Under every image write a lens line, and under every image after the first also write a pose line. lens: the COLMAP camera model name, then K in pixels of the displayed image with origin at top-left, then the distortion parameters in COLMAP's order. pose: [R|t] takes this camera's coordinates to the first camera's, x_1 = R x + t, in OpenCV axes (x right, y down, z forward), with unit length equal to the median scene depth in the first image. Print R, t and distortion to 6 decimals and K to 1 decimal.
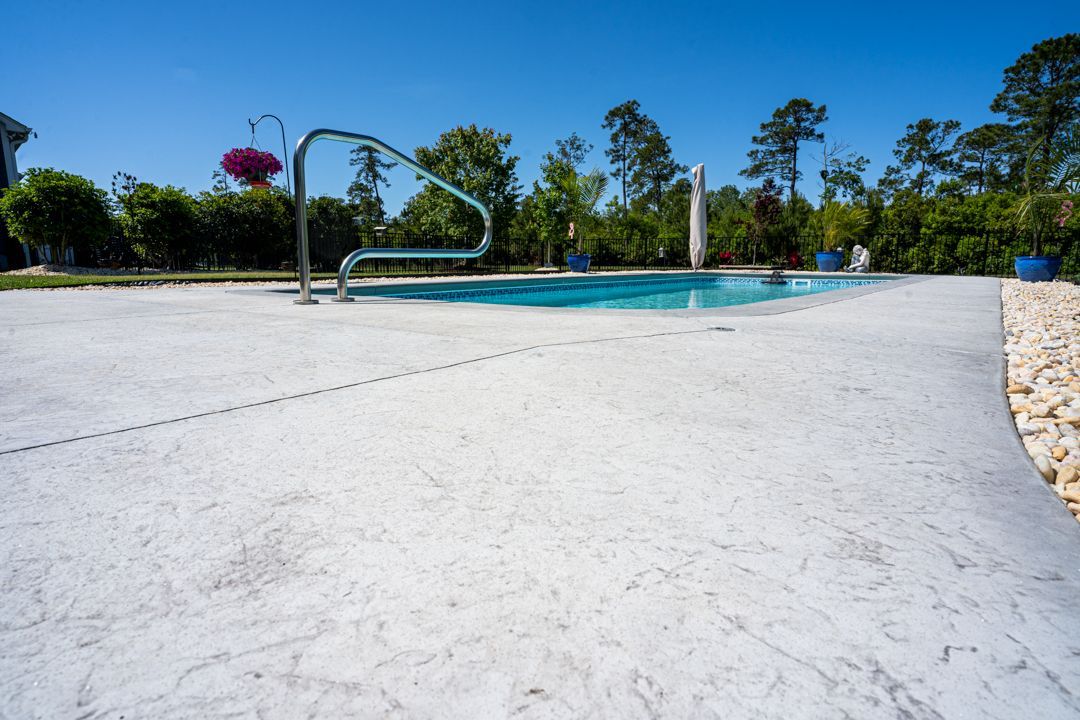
lens RADIAL K [[594.7, 0, 540.0], [0, 594.7, 360.0], [0, 0, 1]] dist [-0.060577, 0.050214]
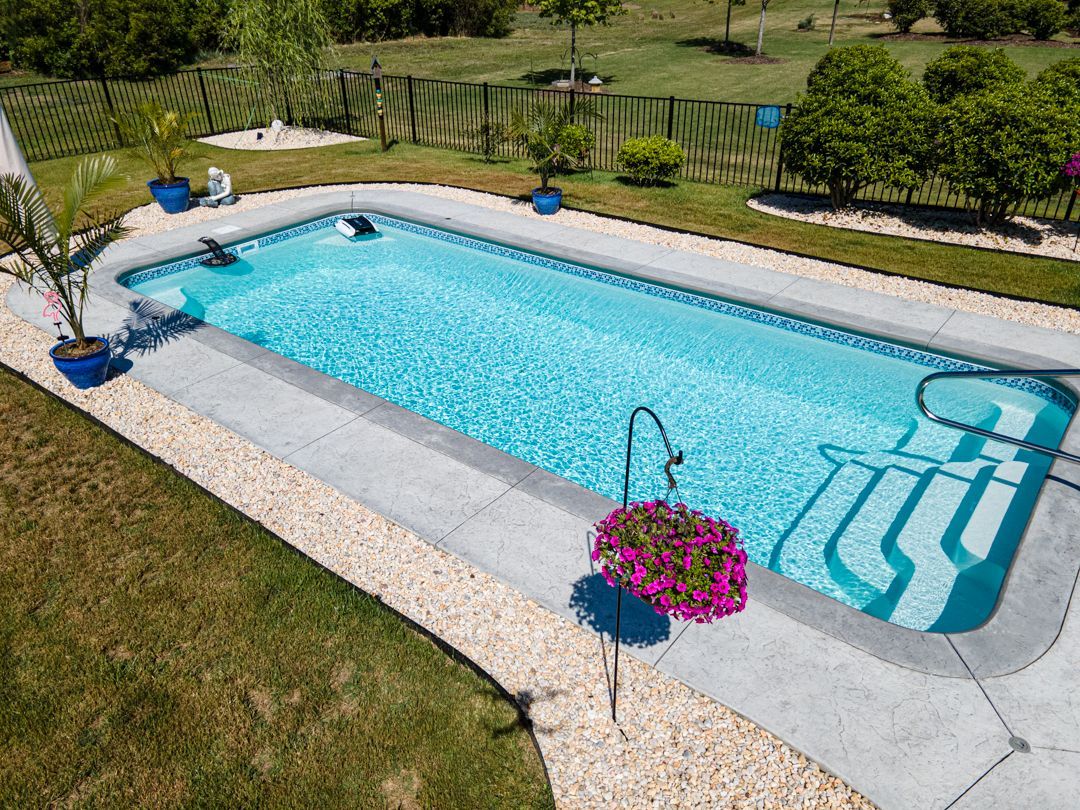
lens RADIAL K [[788.1, 0, 536.4], [0, 788.1, 405.9], [0, 0, 1]] dist [0.015475, 0.049904]
pose [[0.003815, -0.501692, 0.865038, -0.093935], [0.182521, 0.850862, 0.492666, -0.072448], [-0.983195, 0.156008, 0.094815, 0.112434]]
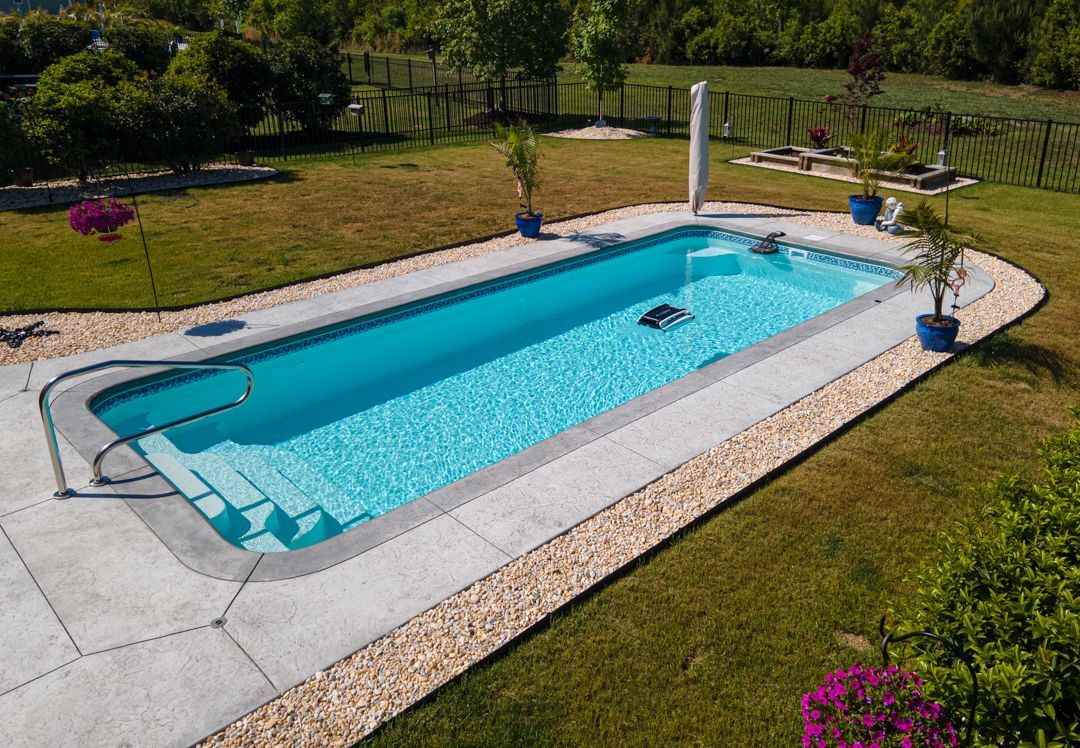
lens RADIAL K [[859.8, 0, 584.3], [0, 859.8, 317.2], [0, 0, 1]] dist [-0.003821, 0.107207]
pose [[0.991714, 0.038070, -0.122699, 0.057178], [-0.015148, 0.983073, 0.182584, -0.049221], [0.127573, -0.179213, 0.975504, -0.041629]]
